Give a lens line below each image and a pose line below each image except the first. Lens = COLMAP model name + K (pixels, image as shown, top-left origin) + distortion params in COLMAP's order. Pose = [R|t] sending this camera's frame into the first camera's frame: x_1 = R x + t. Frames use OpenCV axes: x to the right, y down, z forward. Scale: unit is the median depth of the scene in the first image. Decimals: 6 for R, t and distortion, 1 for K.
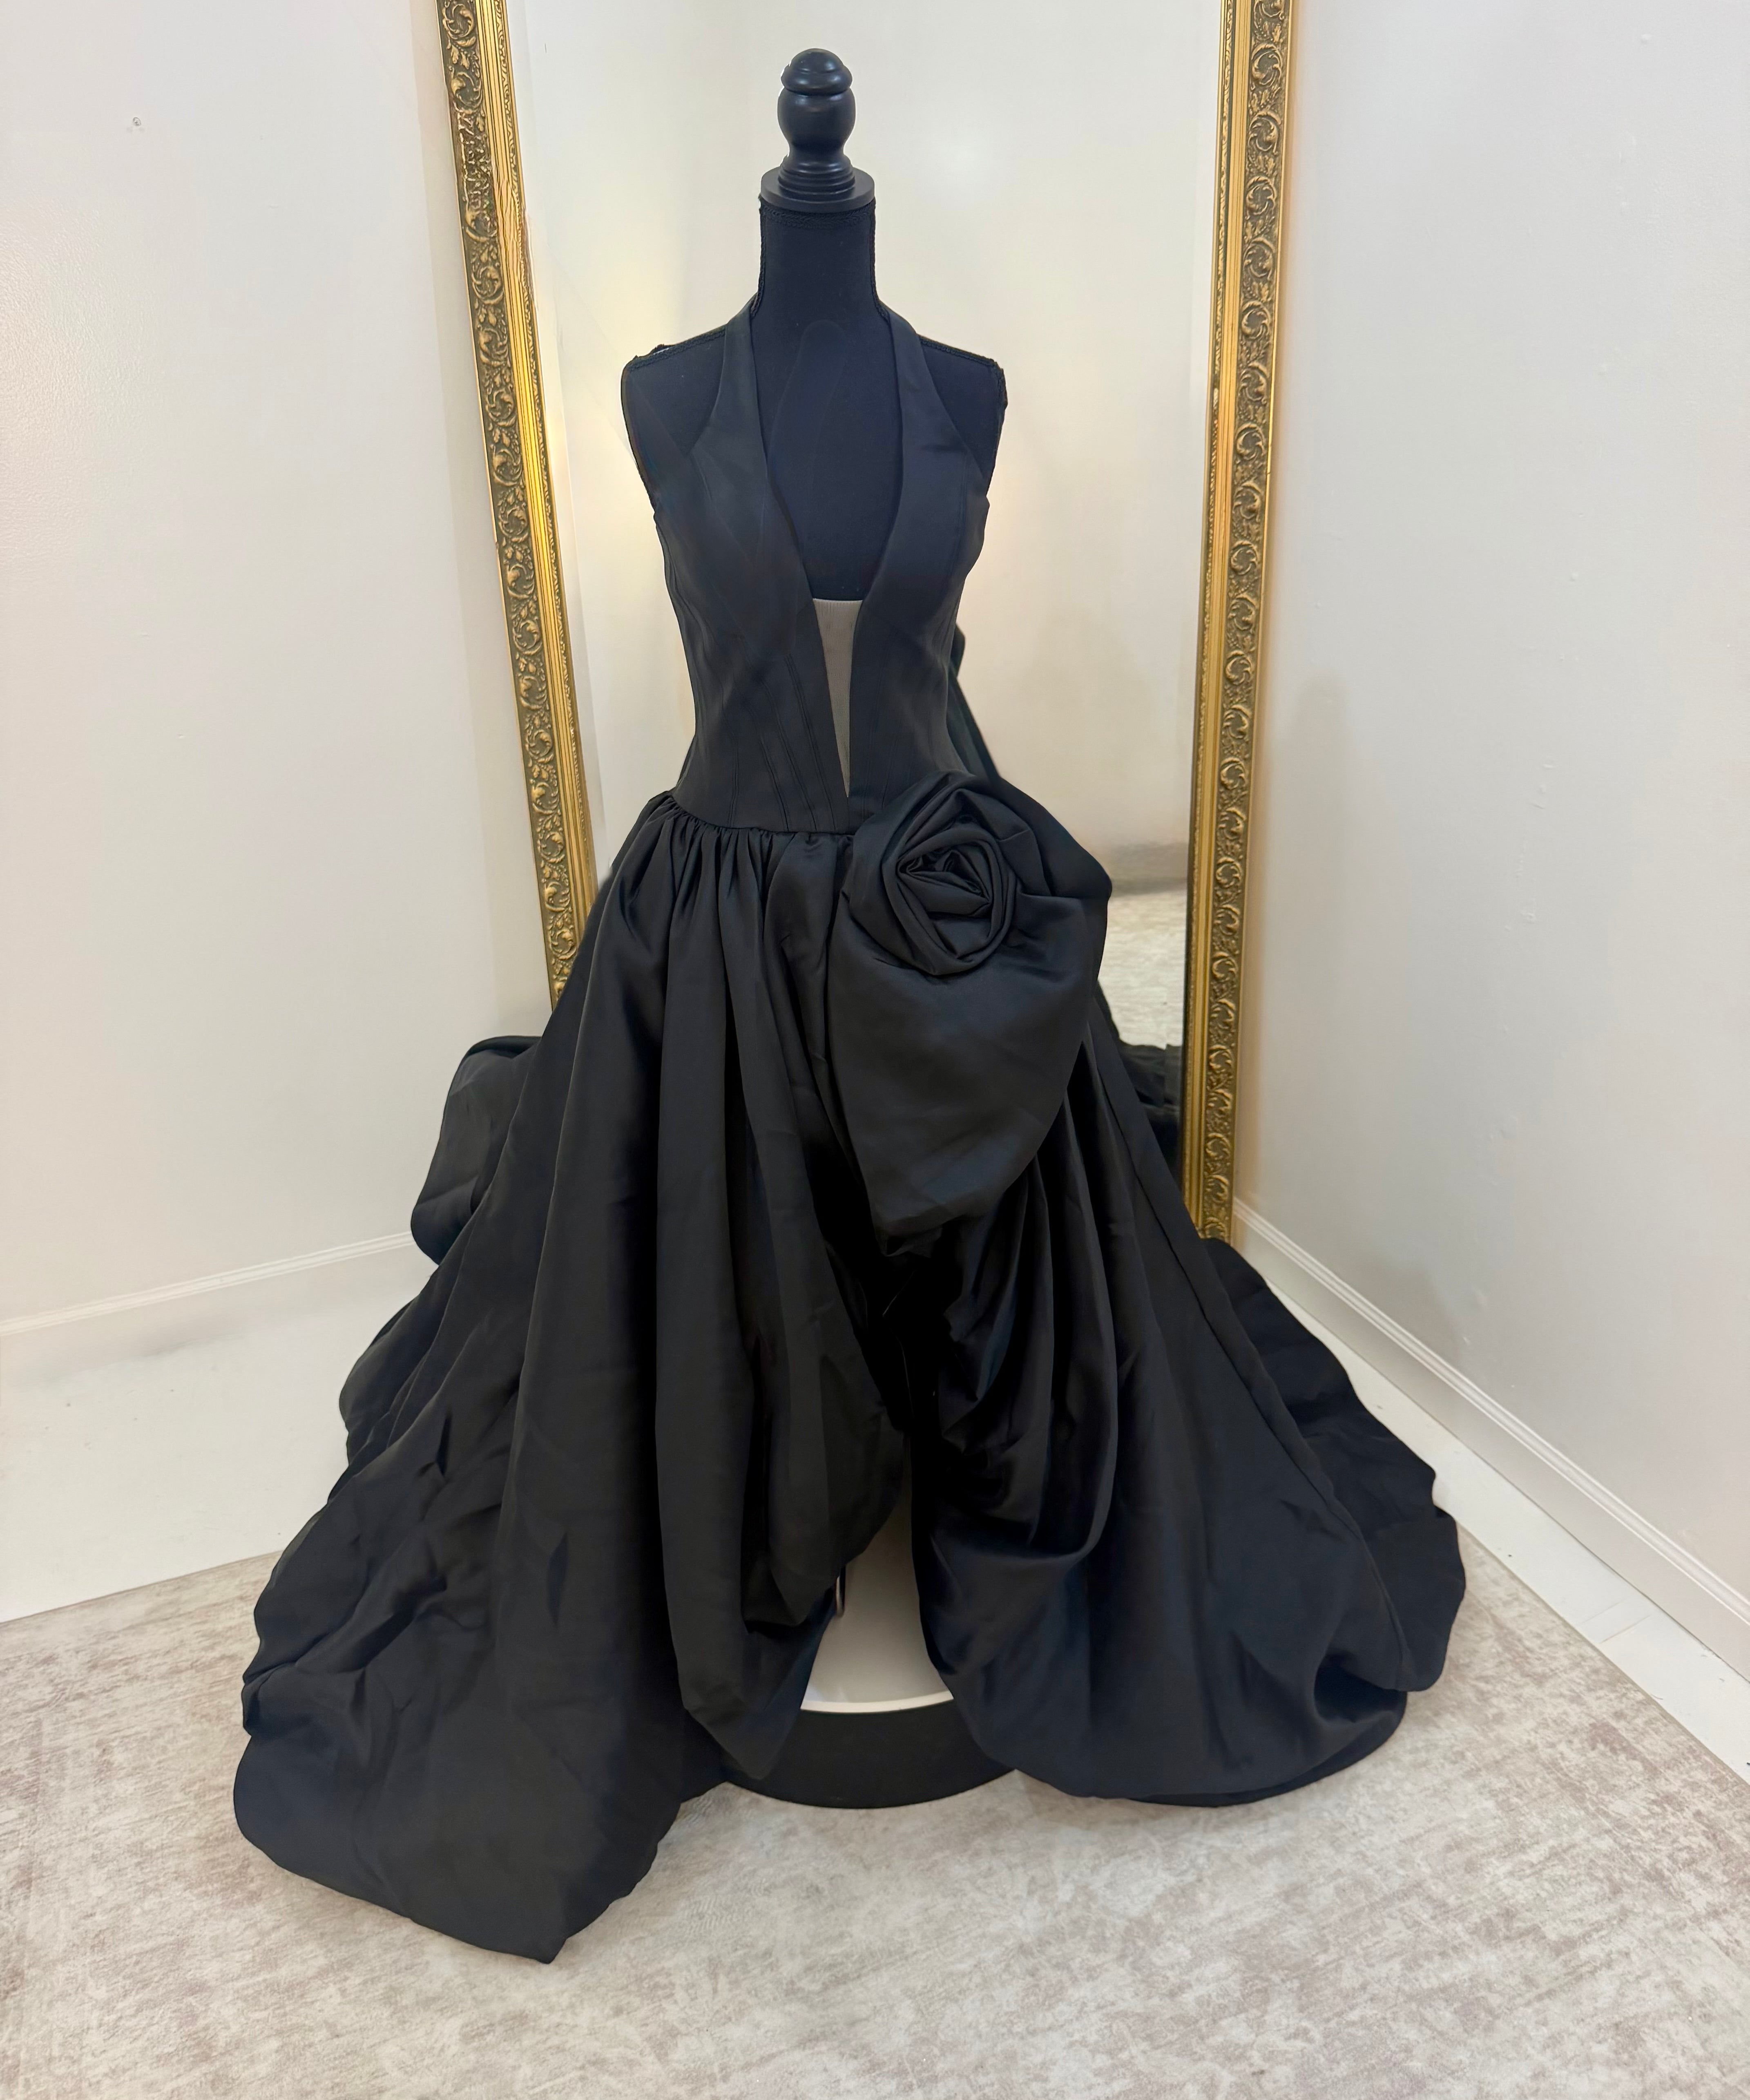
lens RADIAL K [[1684.0, 0, 853.4], [0, 1684.0, 1053.2], [0, 0, 1]] dist [-0.007405, -0.014451]
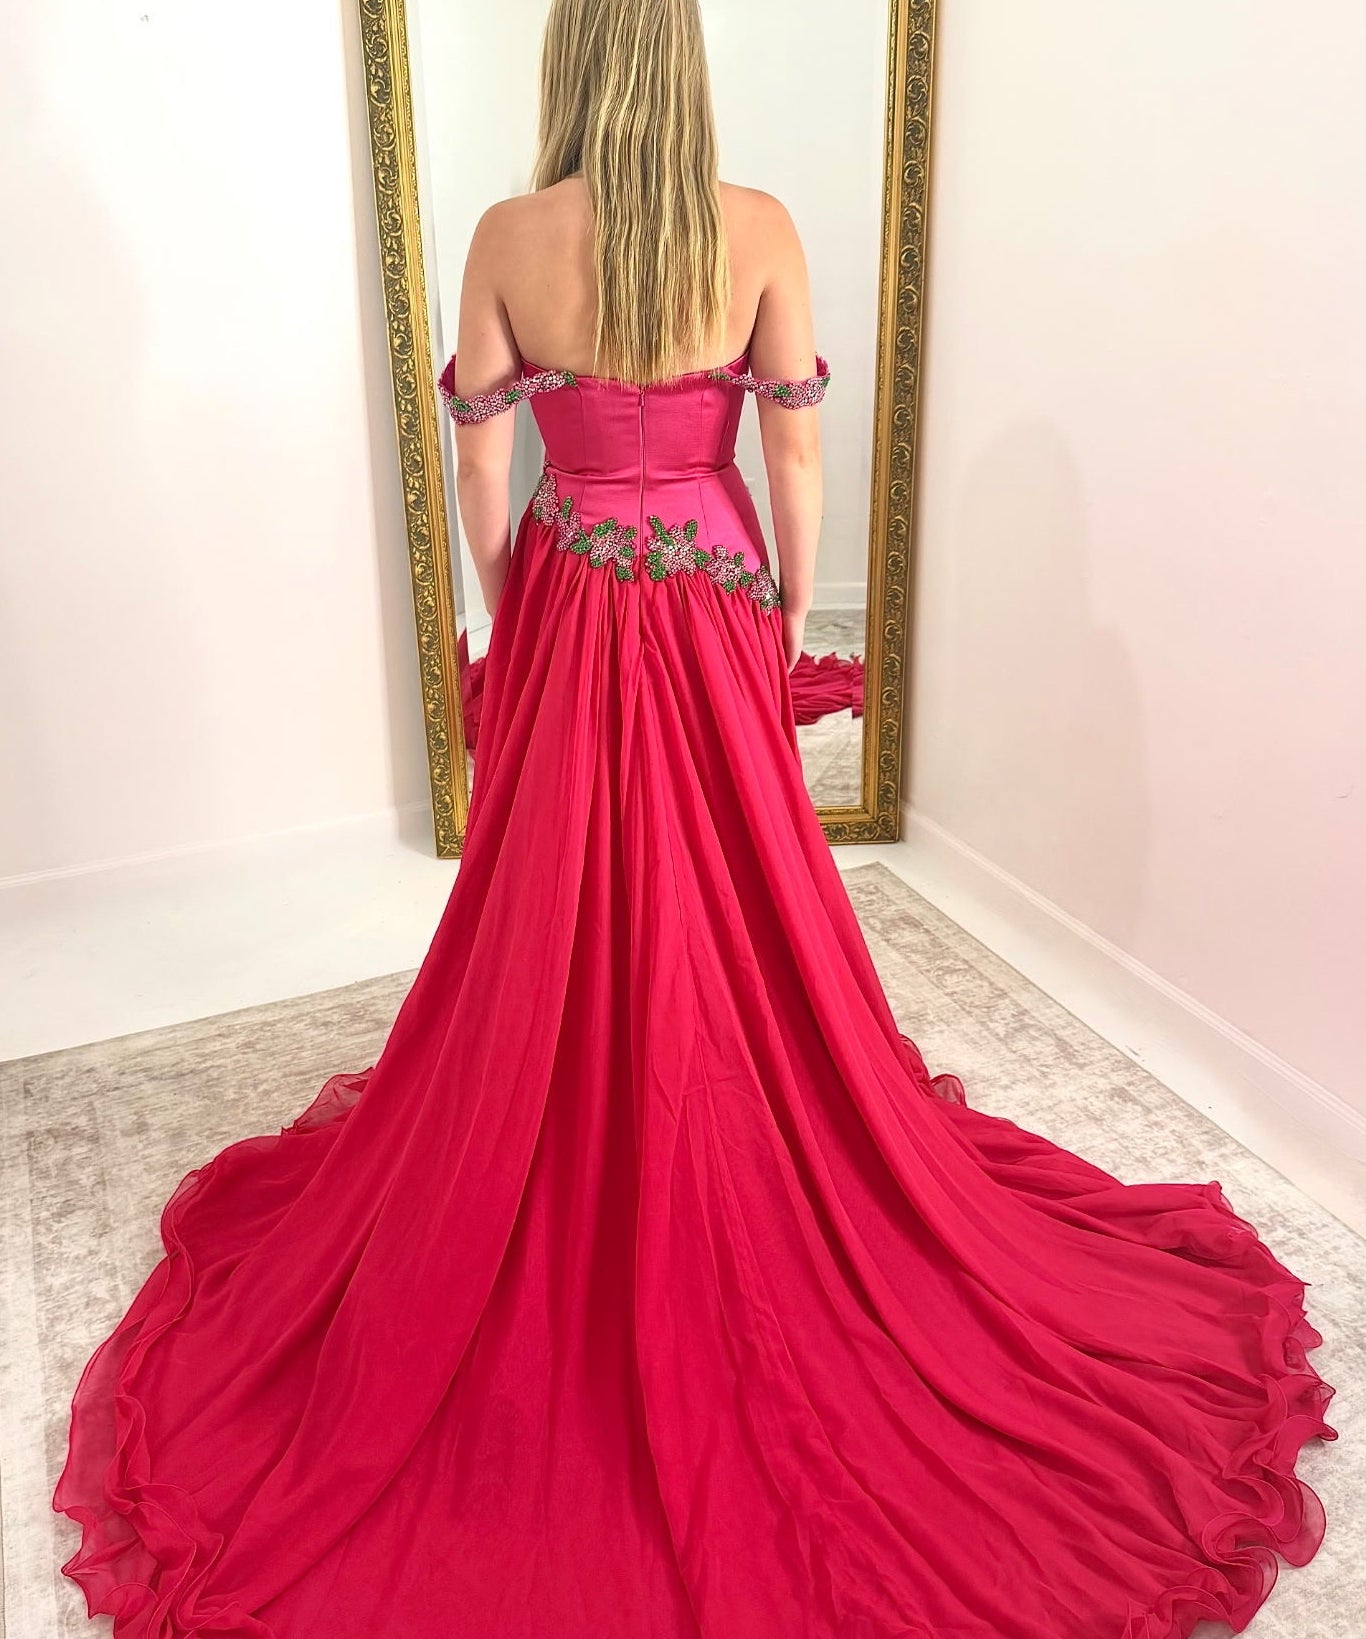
lens RADIAL K [[1470.7, 0, 682.4], [0, 1470.7, 838.8], [0, 0, 1]] dist [0.036173, -0.107856]
pose [[0.998655, 0.003063, 0.051752, -0.029063], [-0.004174, 0.999763, 0.021359, 0.129111], [-0.051674, -0.021546, 0.998432, -0.319132]]
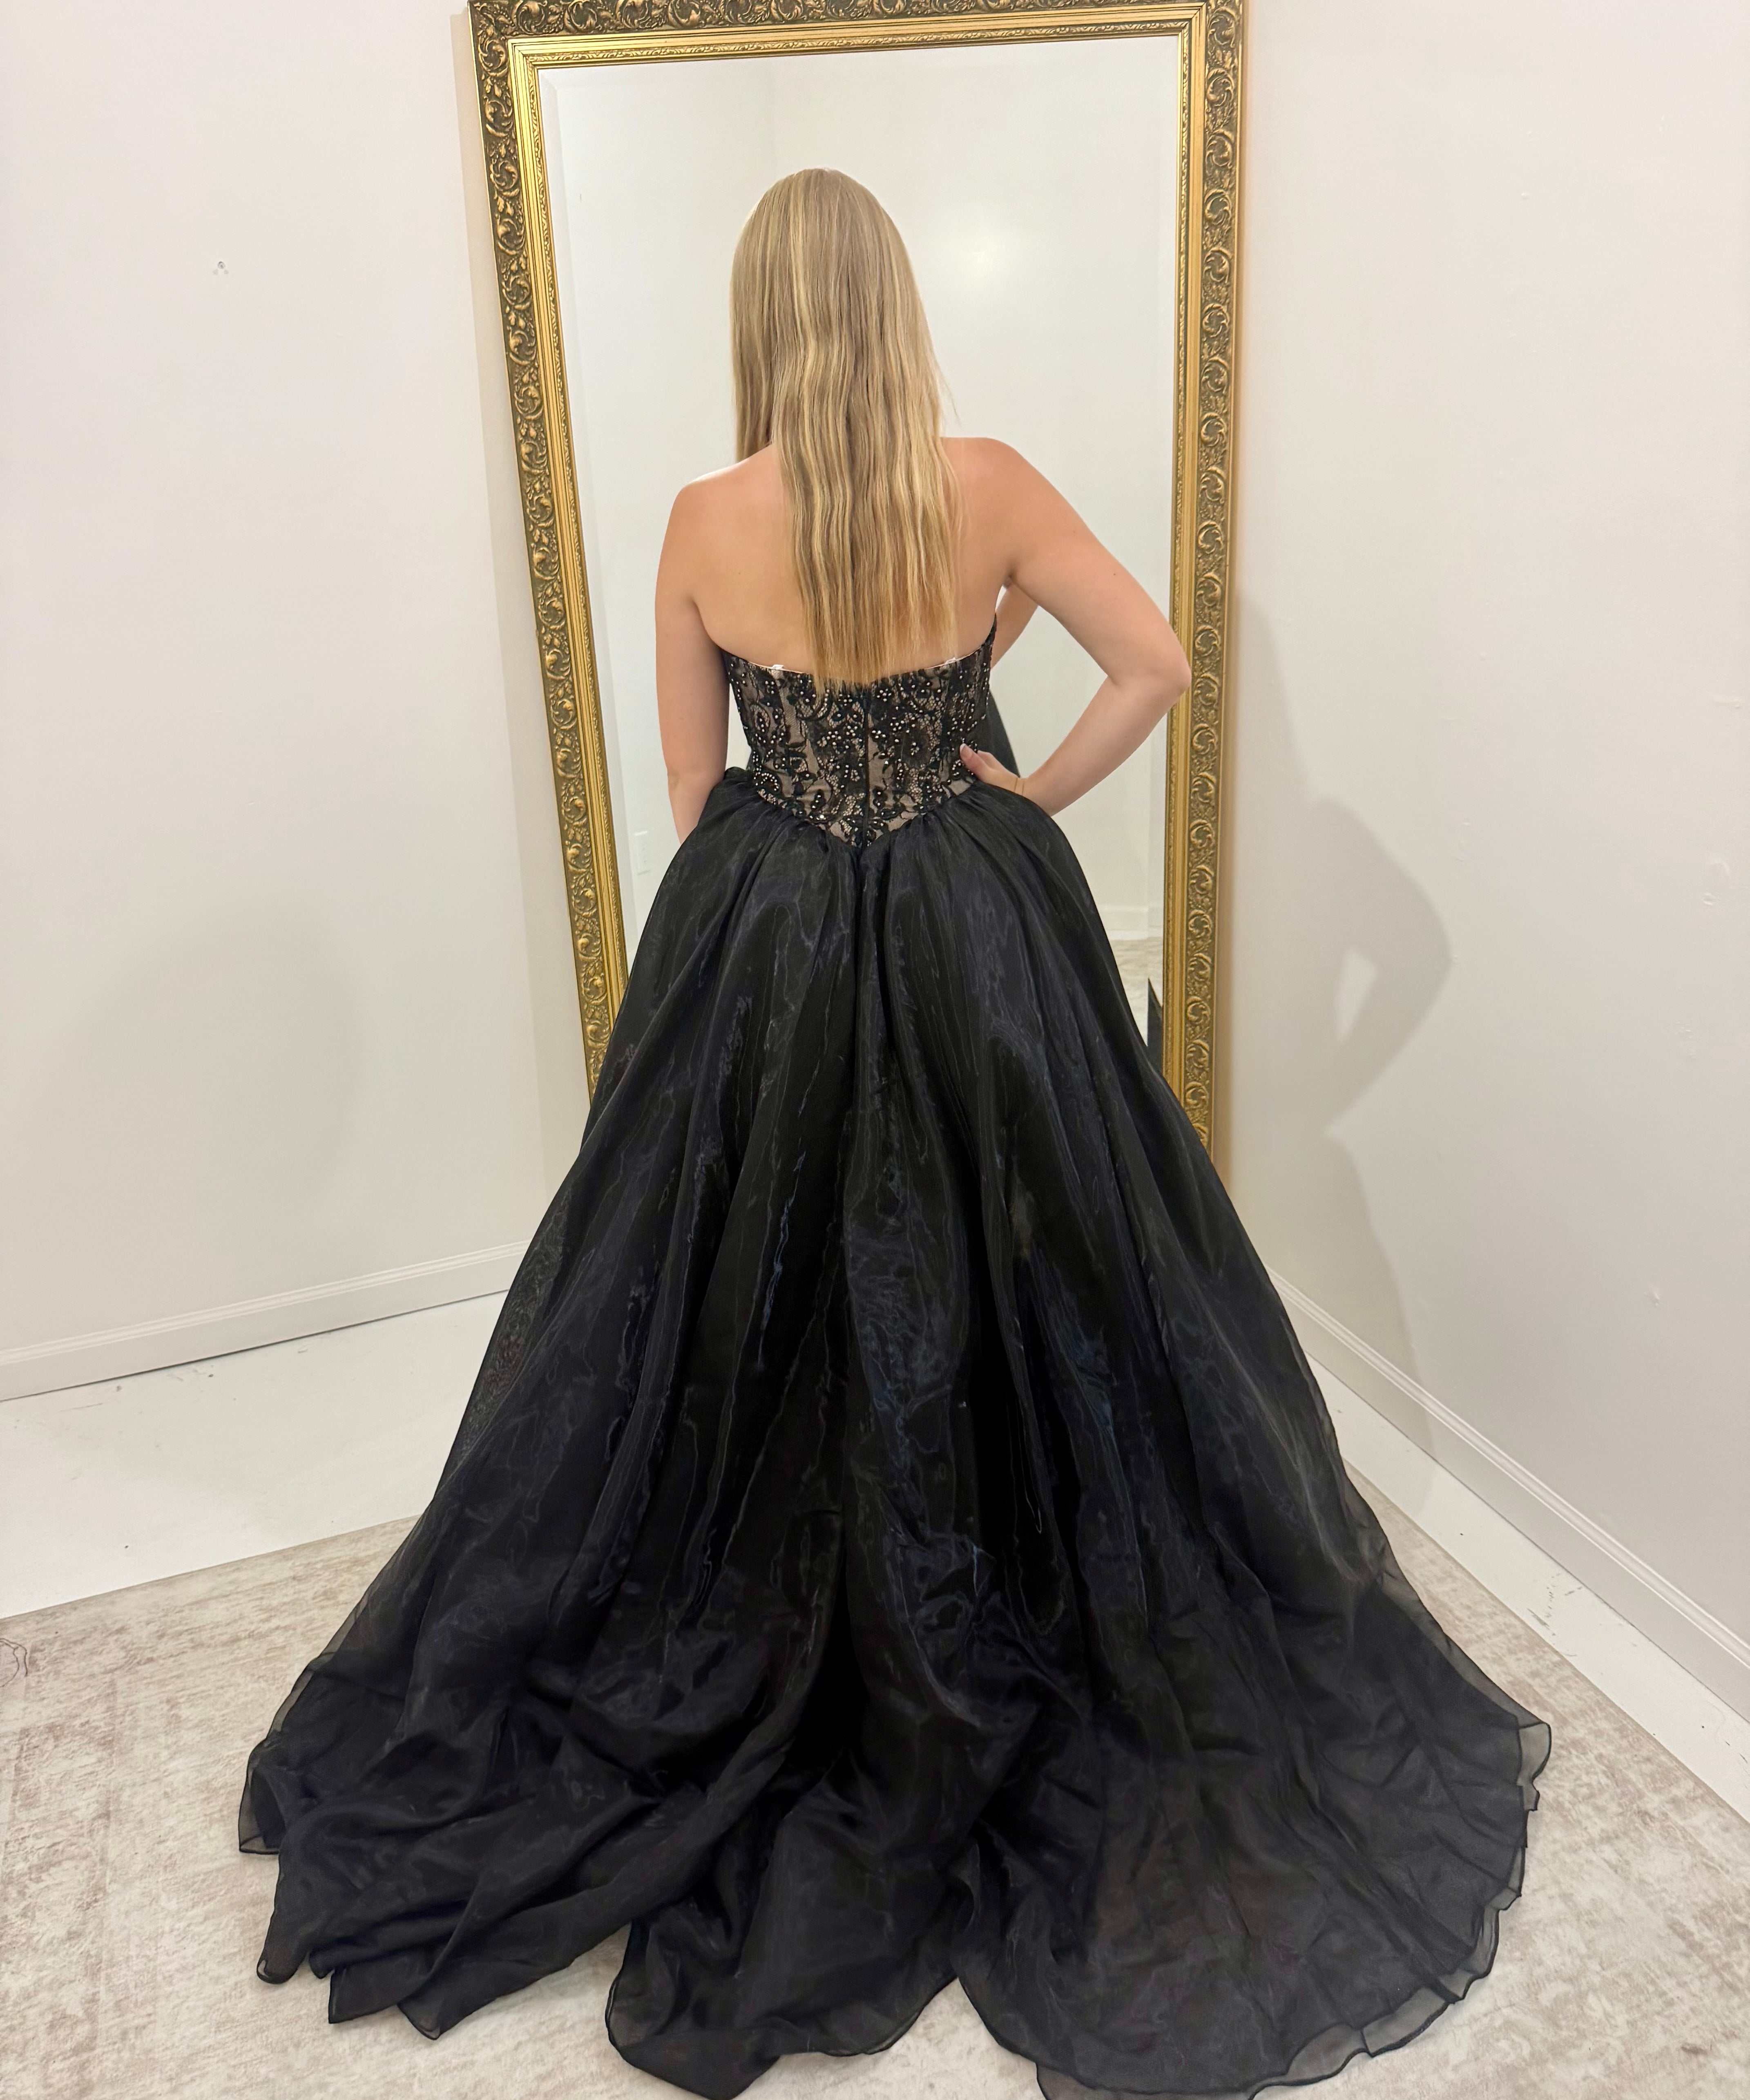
lens RADIAL K [[1684.0, 0, 886.2], [0, 1684.0, 1061.2], [0, 0, 1]] dist [-0.007405, -0.014451]
pose [[0.999978, -0.000942, -0.006579, 0.032048], [0.000692, 0.999281, -0.037899, 0.029247], [0.006610, 0.037893, 0.999260, -0.118816]]
